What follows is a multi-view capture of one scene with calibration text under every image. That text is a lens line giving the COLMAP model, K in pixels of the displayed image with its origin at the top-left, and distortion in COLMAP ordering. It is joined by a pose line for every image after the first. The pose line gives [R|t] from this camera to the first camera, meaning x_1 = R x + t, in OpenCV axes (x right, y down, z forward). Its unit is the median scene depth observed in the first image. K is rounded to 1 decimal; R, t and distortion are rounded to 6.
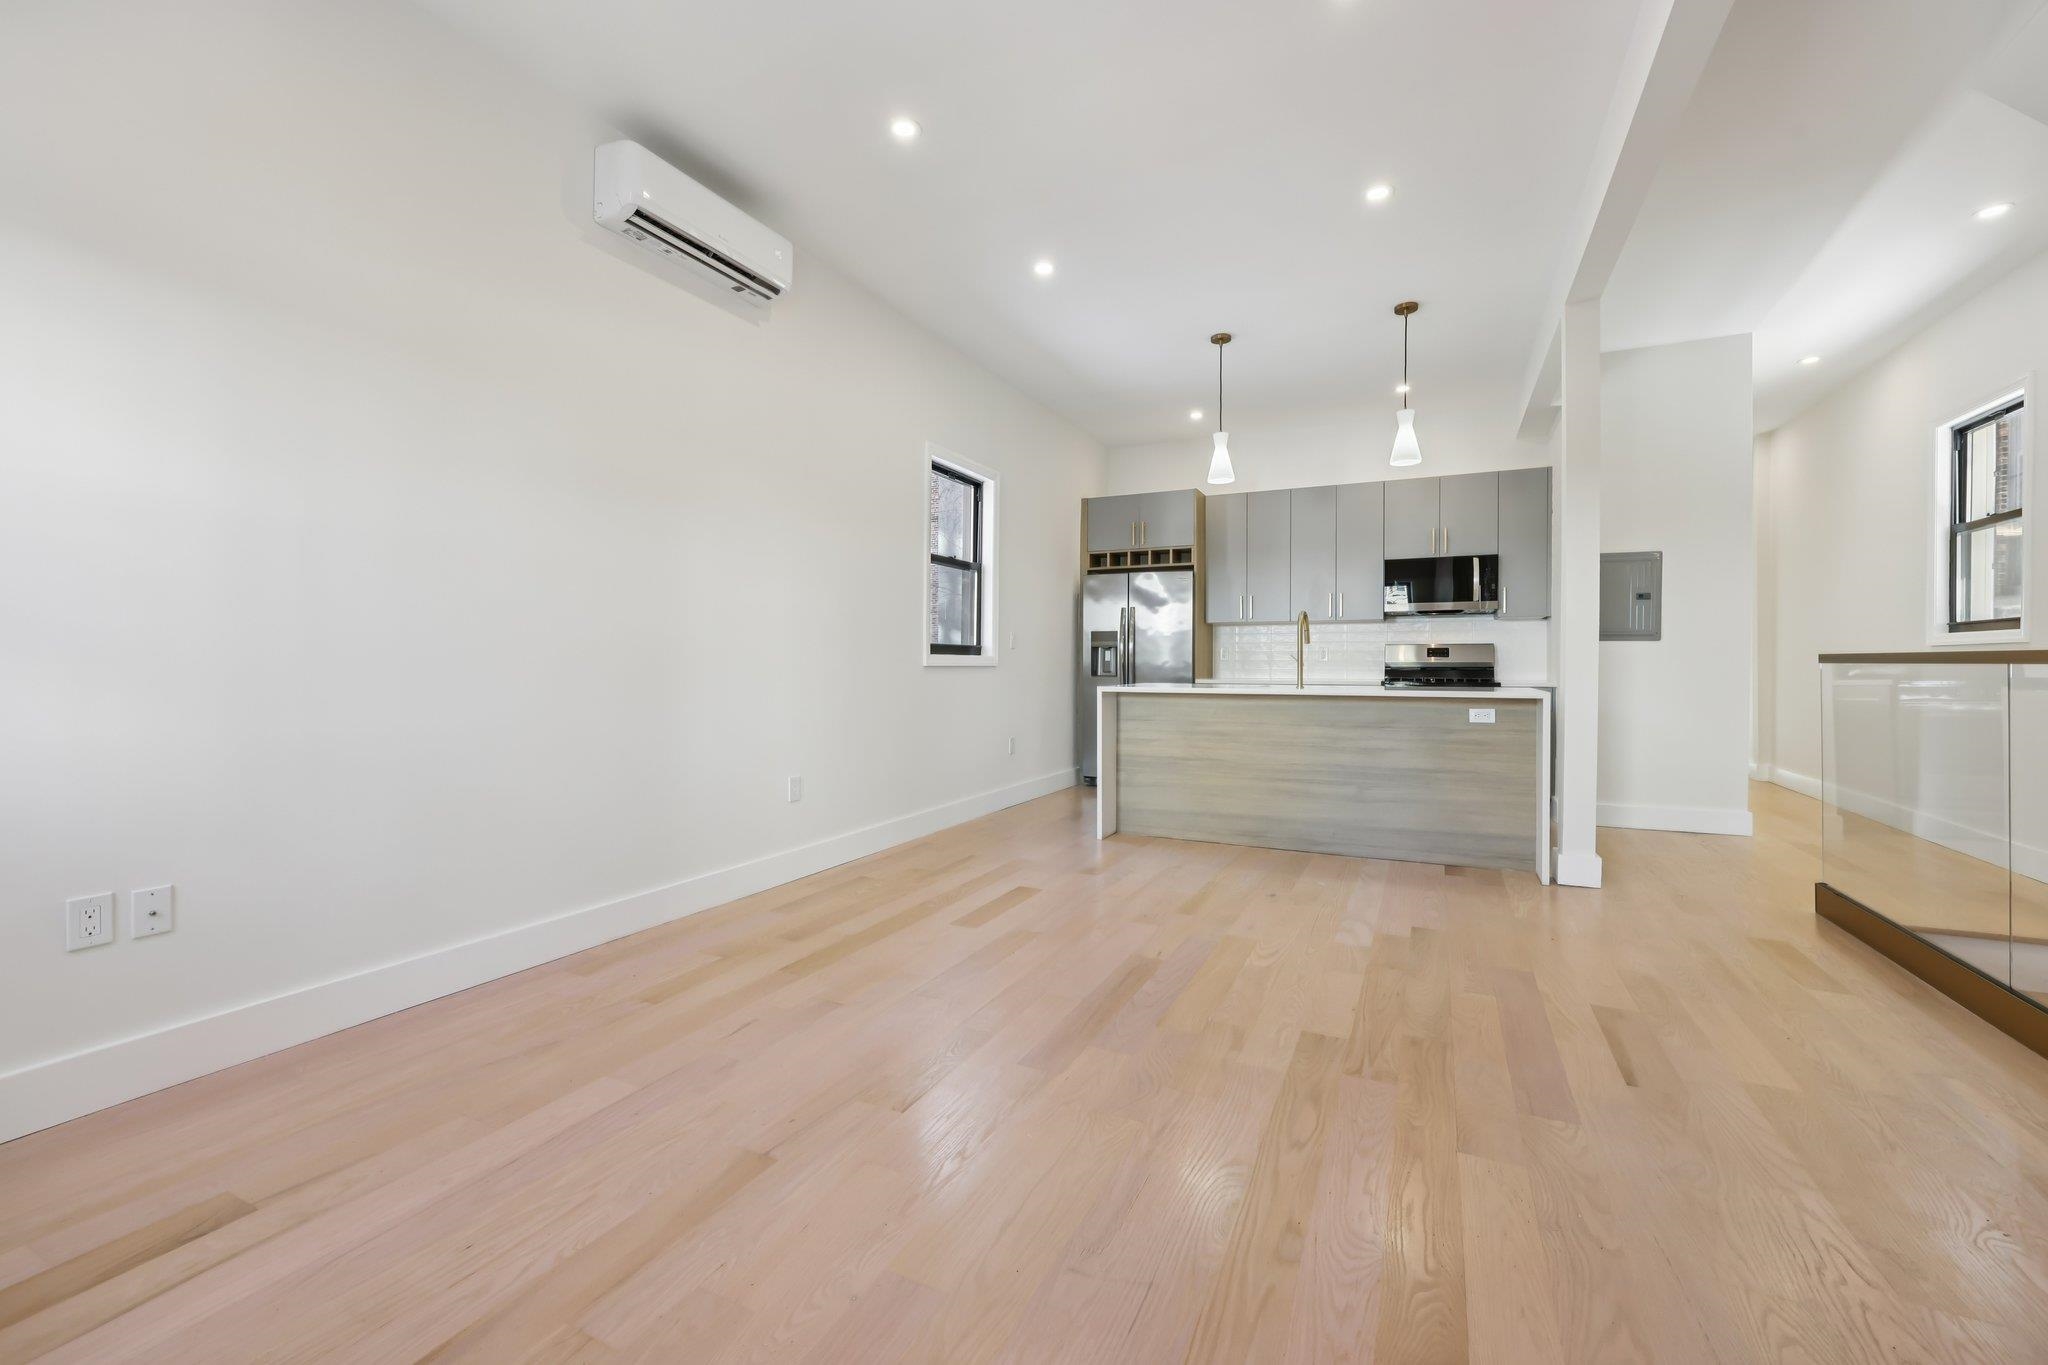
lens RADIAL K [[825.3, 0, 1031.3], [0, 825.3, 671.2], [0, 0, 1]] dist [-0.000227, 0.000228]
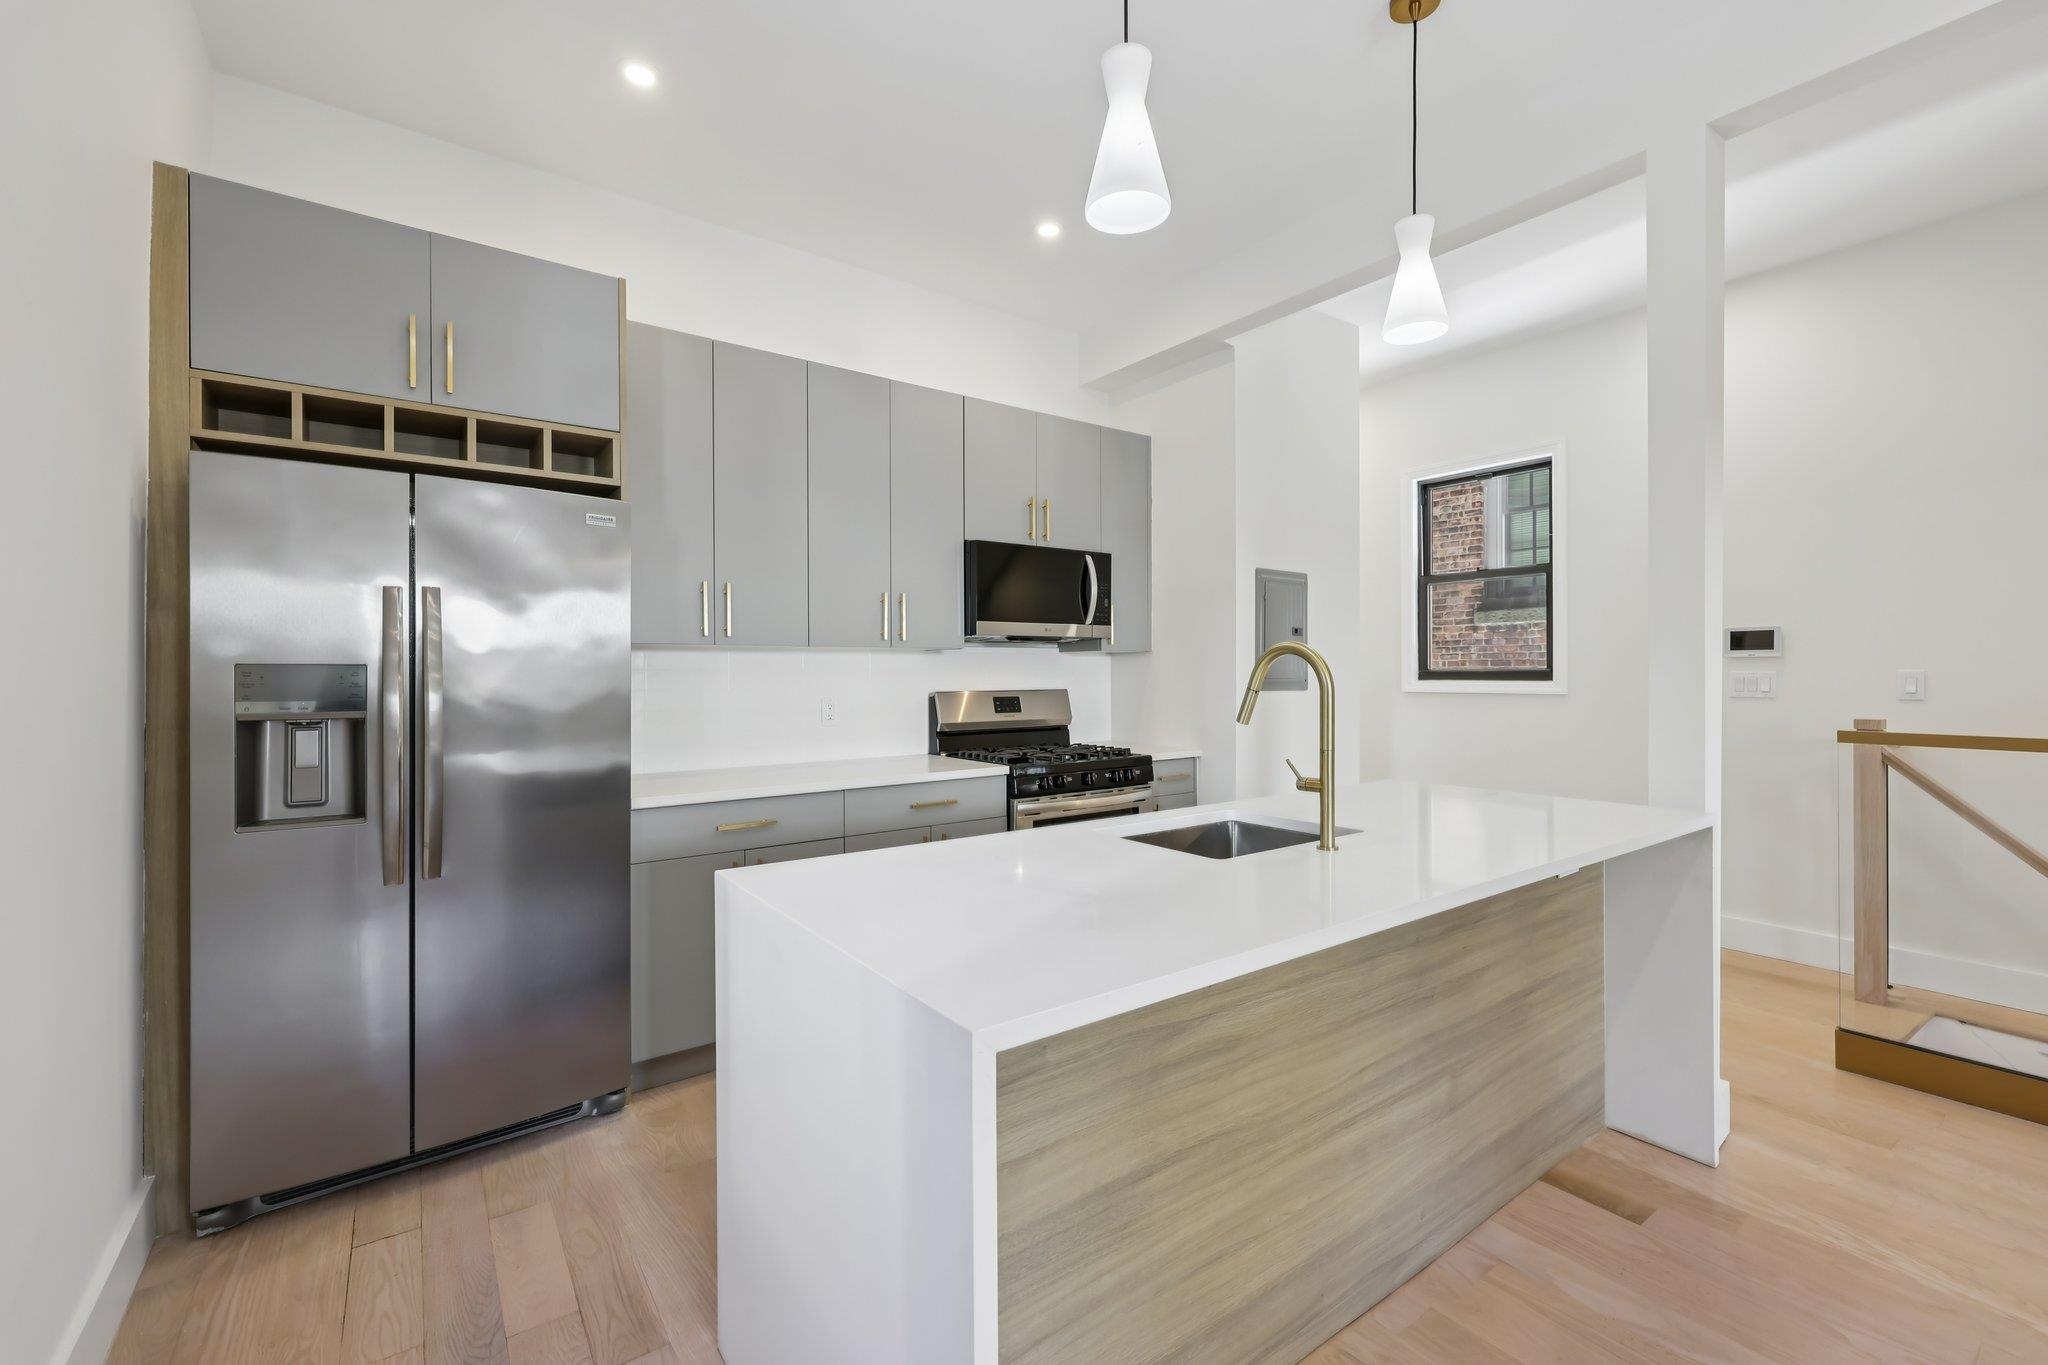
lens RADIAL K [[864.2, 0, 1027.8], [0, 864.2, 676.7], [0, 0, 1]] dist [0.001208, 0.000327]
pose [[0.472690, -0.008499, 0.881188, -0.074347], [0.013152, 0.999910, 0.002589, -0.056072], [-0.881130, 0.010365, 0.472760, 0.865341]]
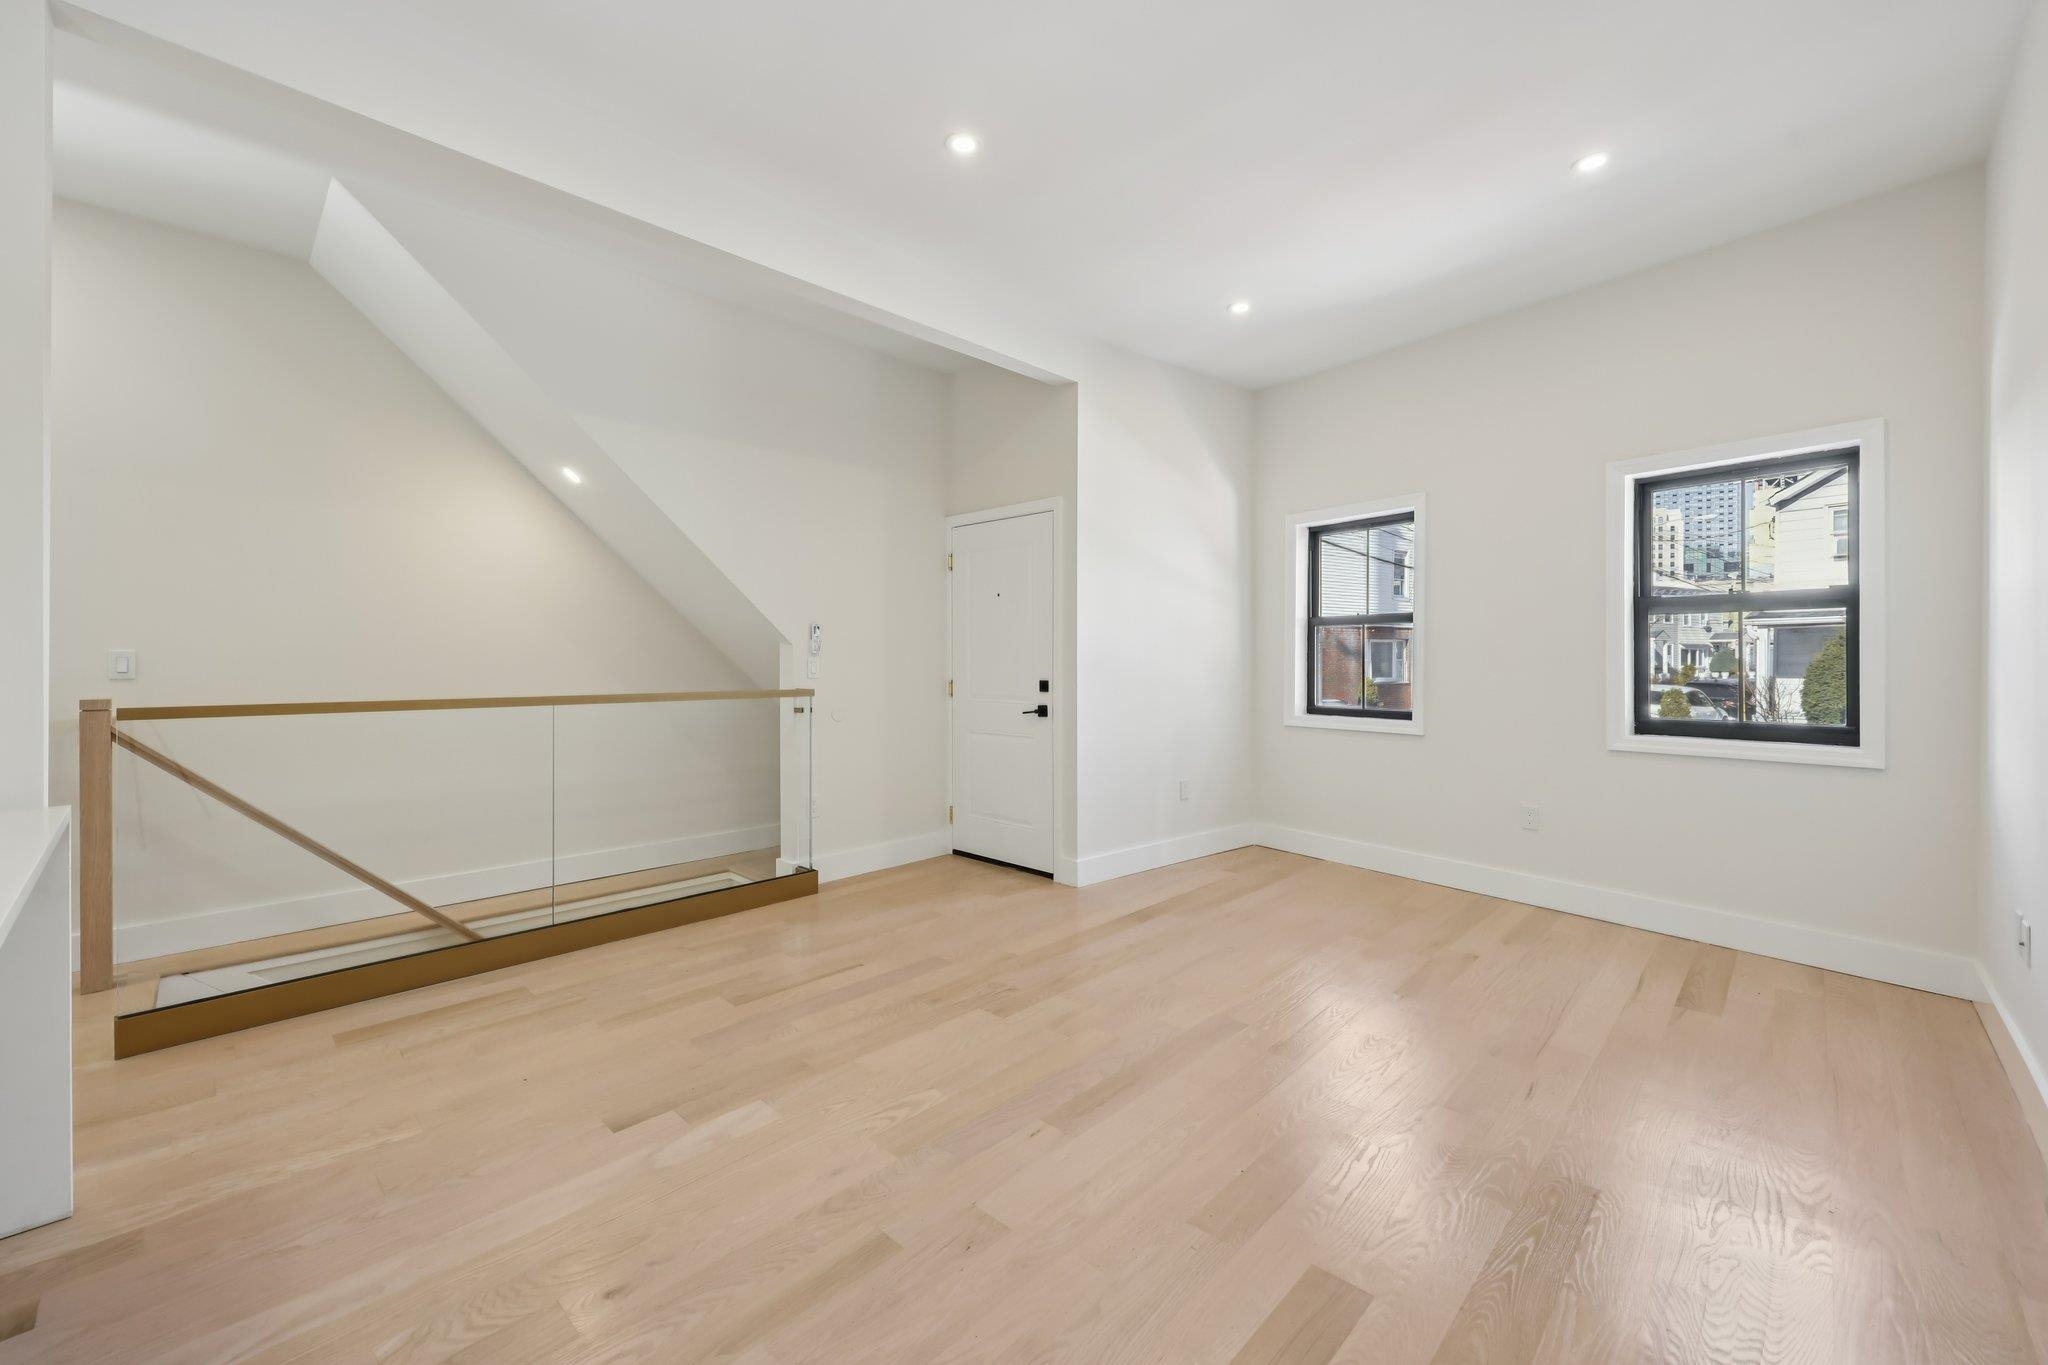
lens RADIAL K [[825.3, 0, 1031.3], [0, 825.3, 671.2], [0, 0, 1]] dist [-0.000227, 0.000228]
pose [[-0.953357, -0.005637, 0.301791, -0.034241], [0.001362, 0.999735, 0.022977, -0.047867], [-0.301841, 0.022317, -0.953097, 0.981693]]
